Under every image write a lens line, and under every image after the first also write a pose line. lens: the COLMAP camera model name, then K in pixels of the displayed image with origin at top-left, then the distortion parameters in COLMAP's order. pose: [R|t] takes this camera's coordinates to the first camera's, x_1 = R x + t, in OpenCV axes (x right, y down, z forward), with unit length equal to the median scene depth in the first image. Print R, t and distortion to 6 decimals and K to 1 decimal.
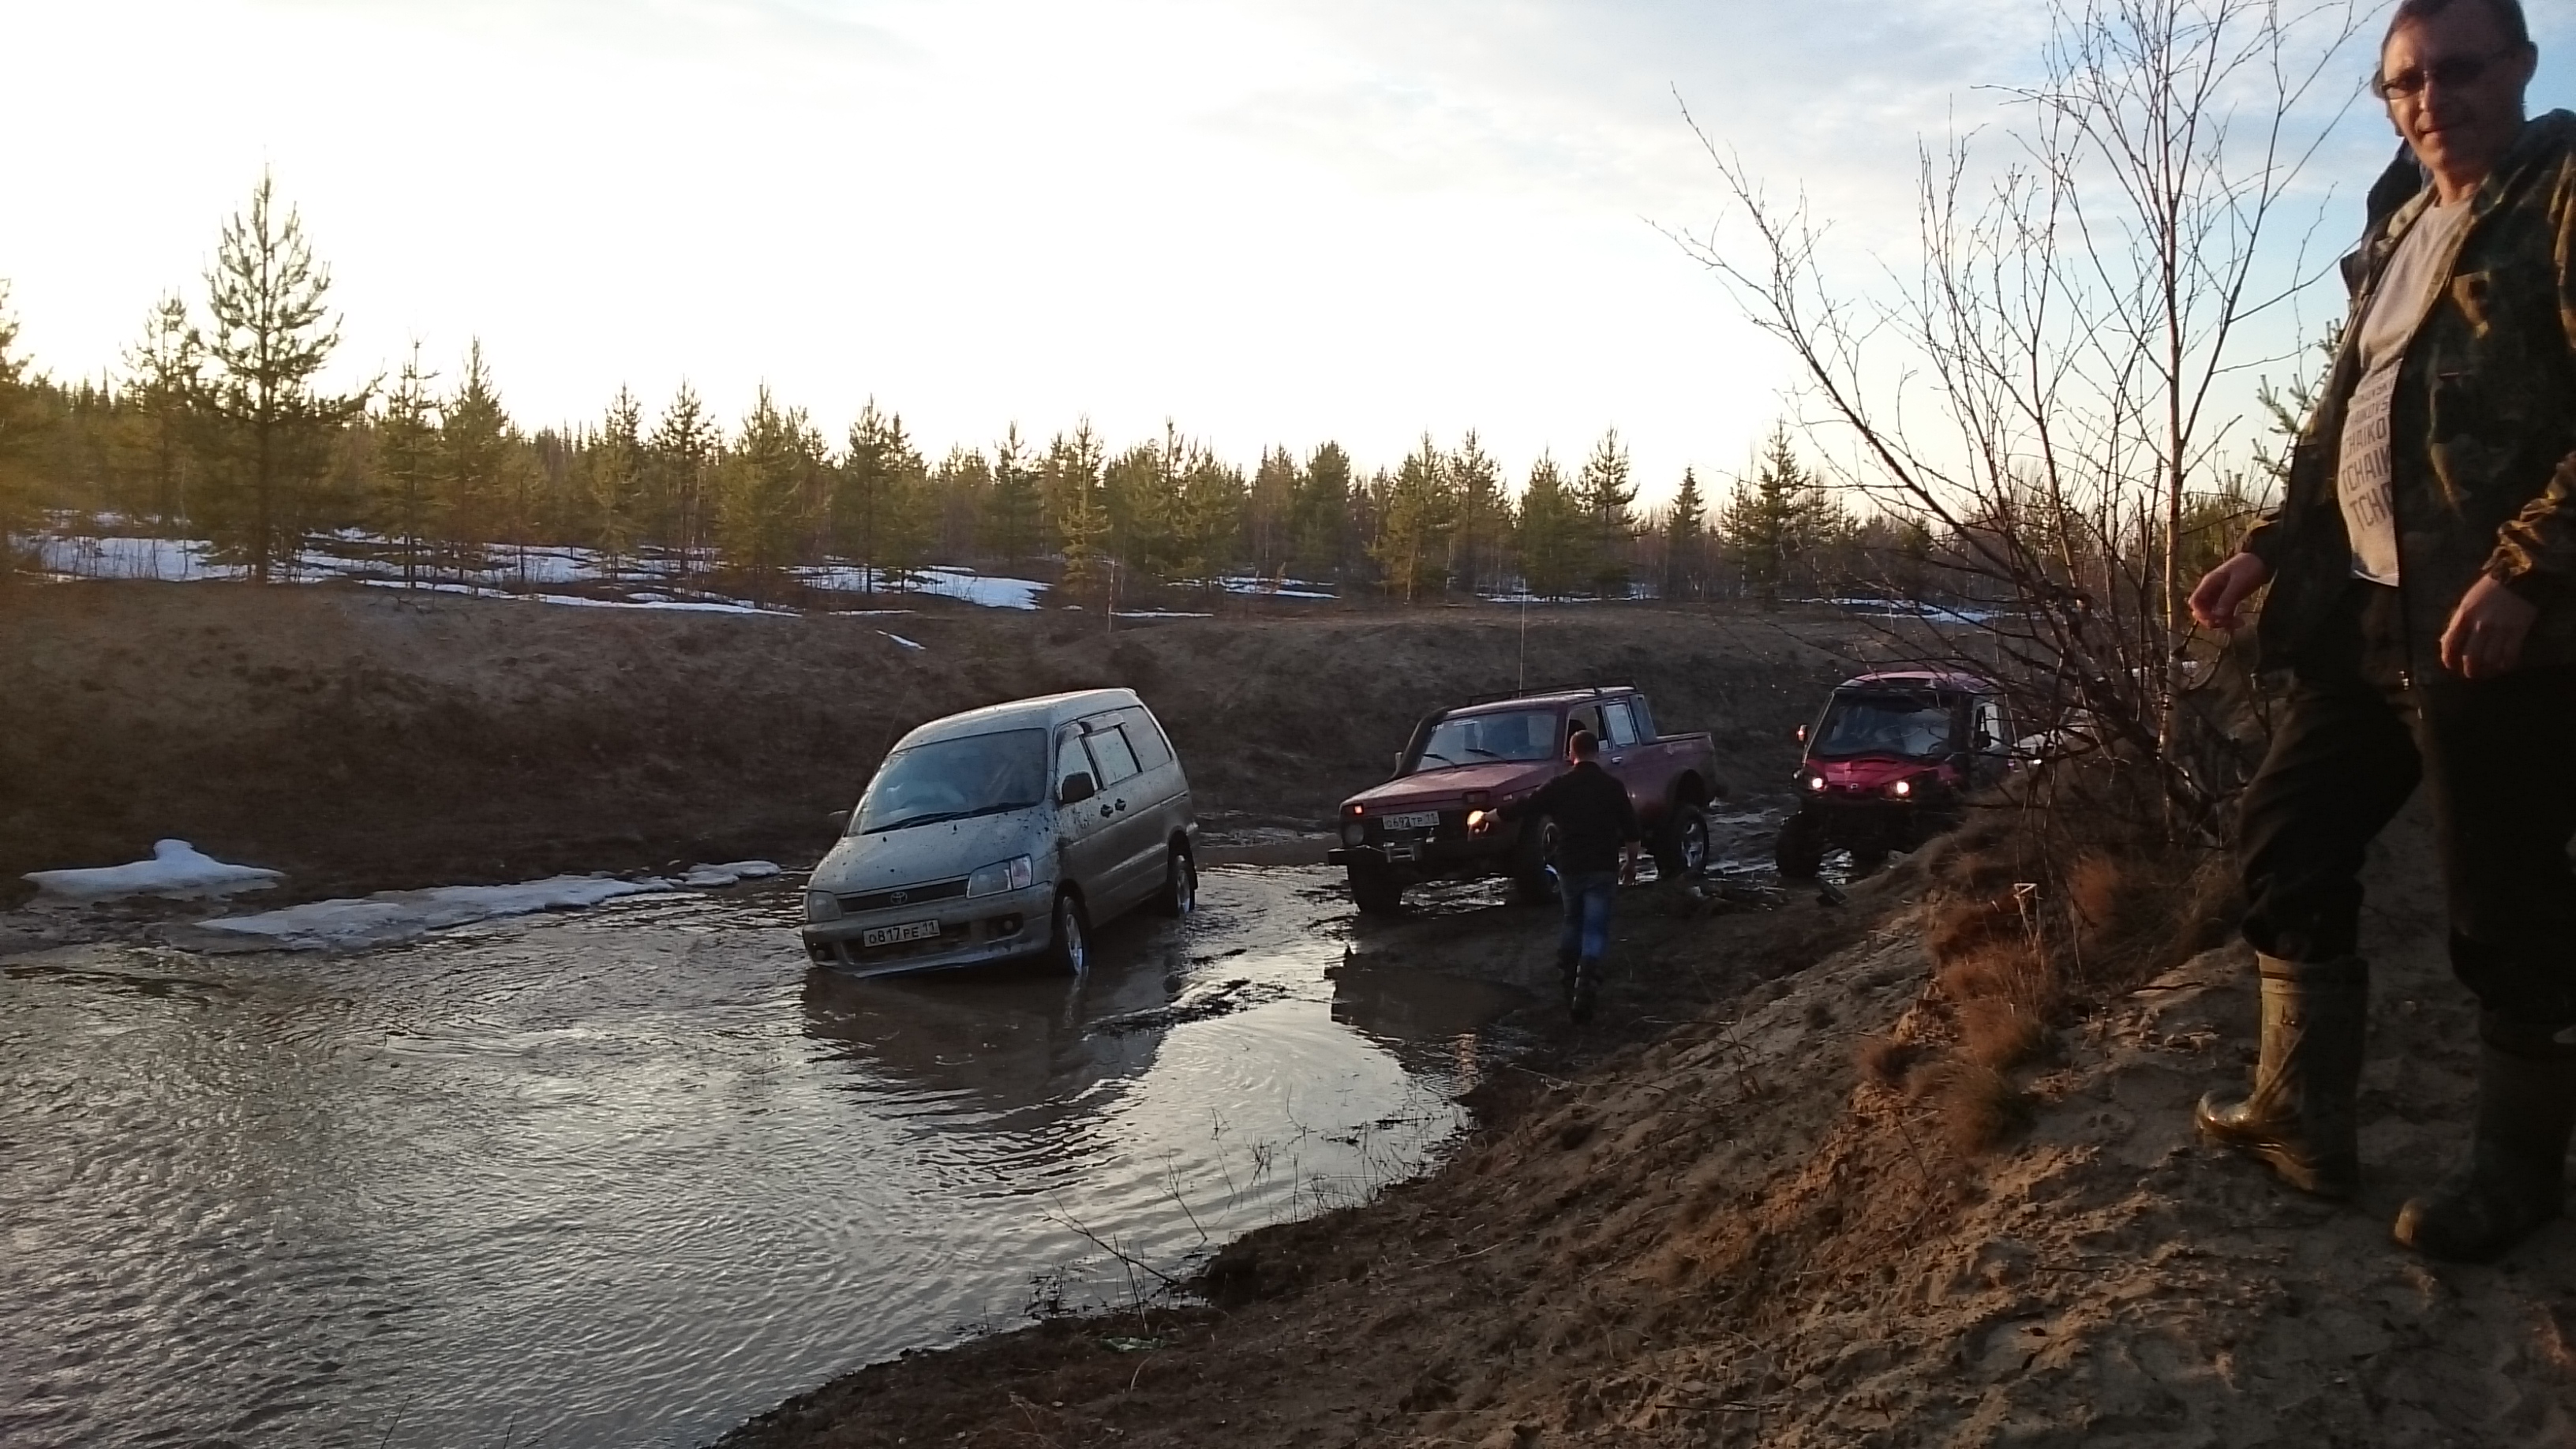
lens RADIAL K [[1979.9, 0, 1308.7], [0, 1979.9, 752.1], [0, 0, 1]] dist [0.037632, -0.073233]
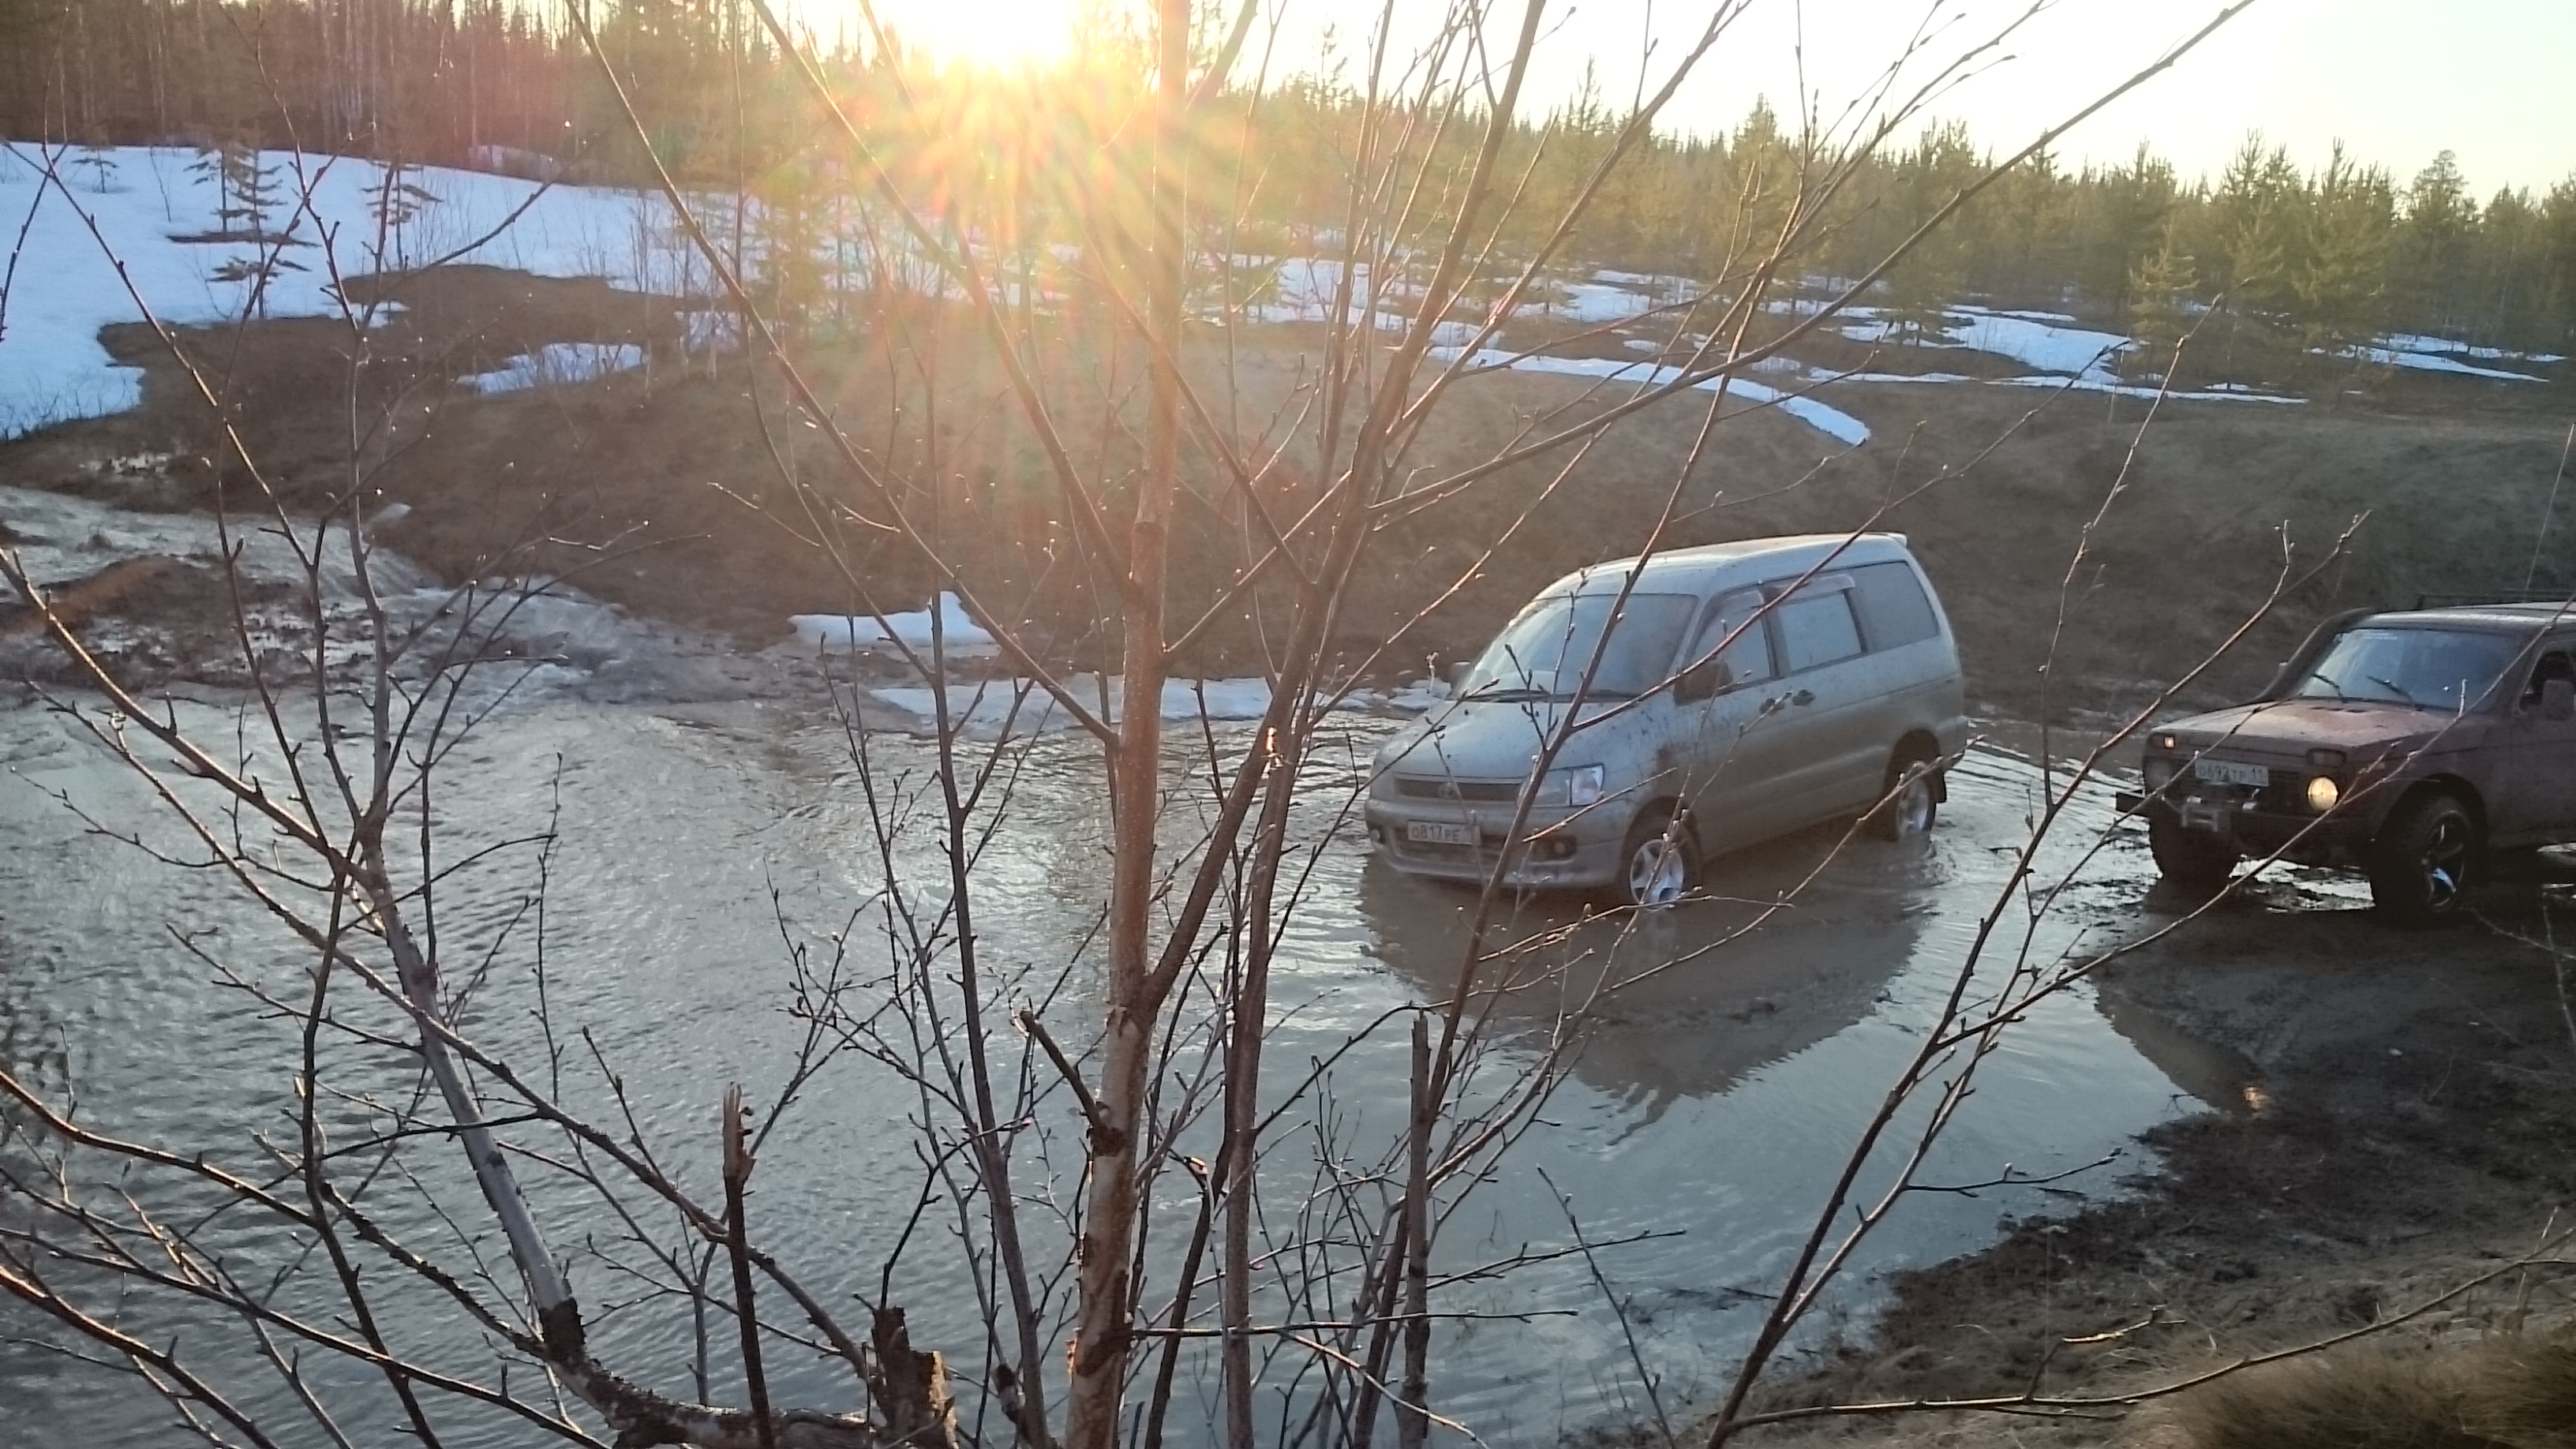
lens RADIAL K [[1986.0, 0, 1345.9], [0, 1986.0, 777.2], [0, 0, 1]] dist [0.051316, -0.103019]
pose [[0.838207, 0.167105, -0.519119, 0.163629], [-0.087356, 0.980747, 0.174653, -0.063870], [0.538310, -0.101047, 0.836667, 0.233900]]
